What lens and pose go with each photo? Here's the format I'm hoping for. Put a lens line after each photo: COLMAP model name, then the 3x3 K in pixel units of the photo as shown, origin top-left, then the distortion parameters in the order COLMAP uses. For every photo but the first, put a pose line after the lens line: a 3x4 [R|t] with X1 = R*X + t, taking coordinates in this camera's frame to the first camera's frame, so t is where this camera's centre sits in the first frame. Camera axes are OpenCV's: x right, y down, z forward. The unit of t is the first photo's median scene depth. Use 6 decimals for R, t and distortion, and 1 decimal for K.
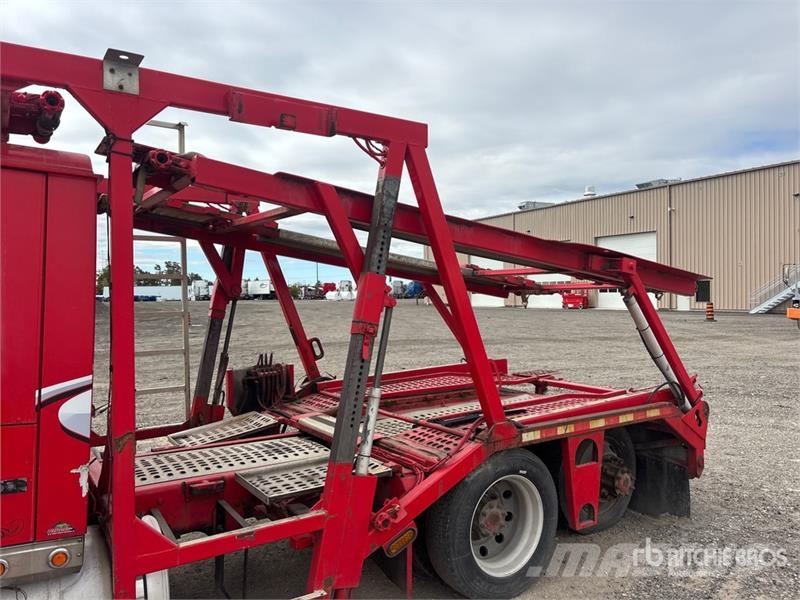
lens RADIAL K [[599.1, 0, 418.3], [0, 599.1, 301.2], [0, 0, 1]] dist [0.021982, -0.008457]
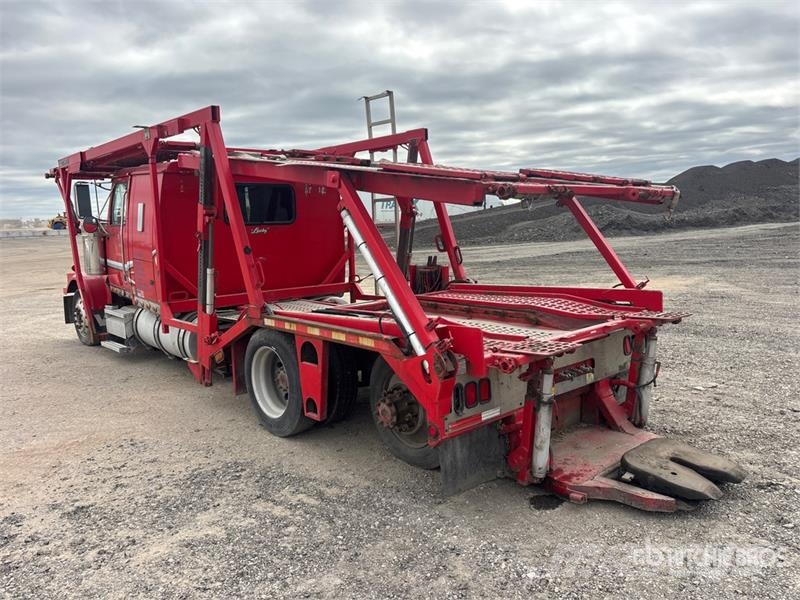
lens RADIAL K [[597.8, 0, 409.7], [0, 597.8, 298.7], [0, 0, 1]] dist [0.091324, -0.158205]
pose [[0.143740, 0.131610, -0.980825, 0.884579], [0.020121, 0.990524, 0.135860, 0.000971], [0.989411, -0.039264, 0.139730, 0.655244]]
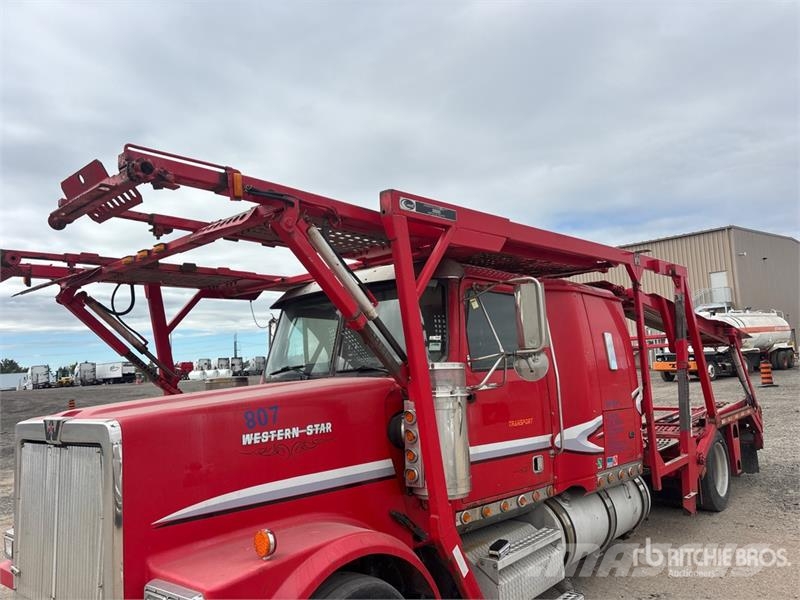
lens RADIAL K [[599.1, 0, 418.3], [0, 599.1, 301.2], [0, 0, 1]] dist [0.021982, -0.008457]
pose [[0.964808, -0.020890, 0.262123, -0.739881], [0.052122, 0.992253, -0.112768, 0.004520], [-0.257737, 0.122462, 0.958423, -0.384542]]
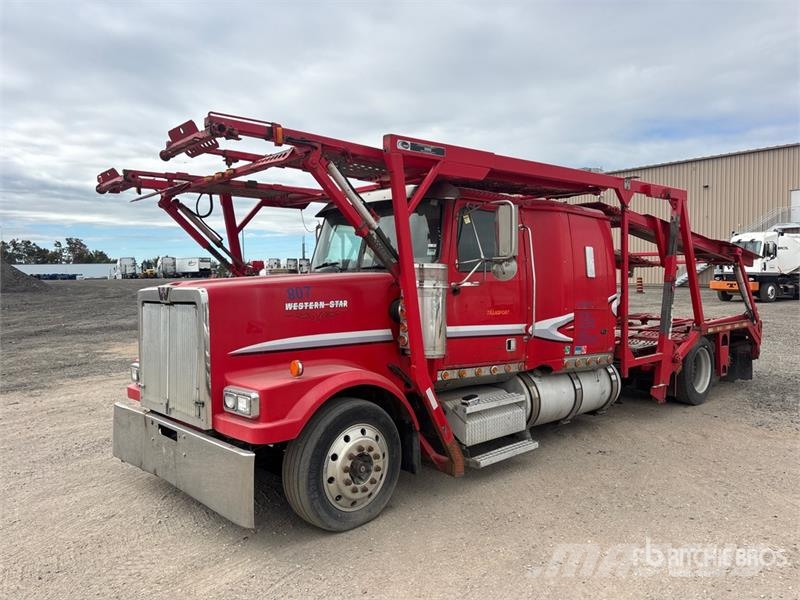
lens RADIAL K [[597.8, 0, 409.7], [0, 597.8, 298.7], [0, 0, 1]] dist [0.091324, -0.158205]
pose [[0.989830, -0.008681, 0.141992, -0.707686], [0.004102, 0.999463, 0.032505, 0.020285], [-0.142198, -0.031592, 0.989334, -0.597711]]
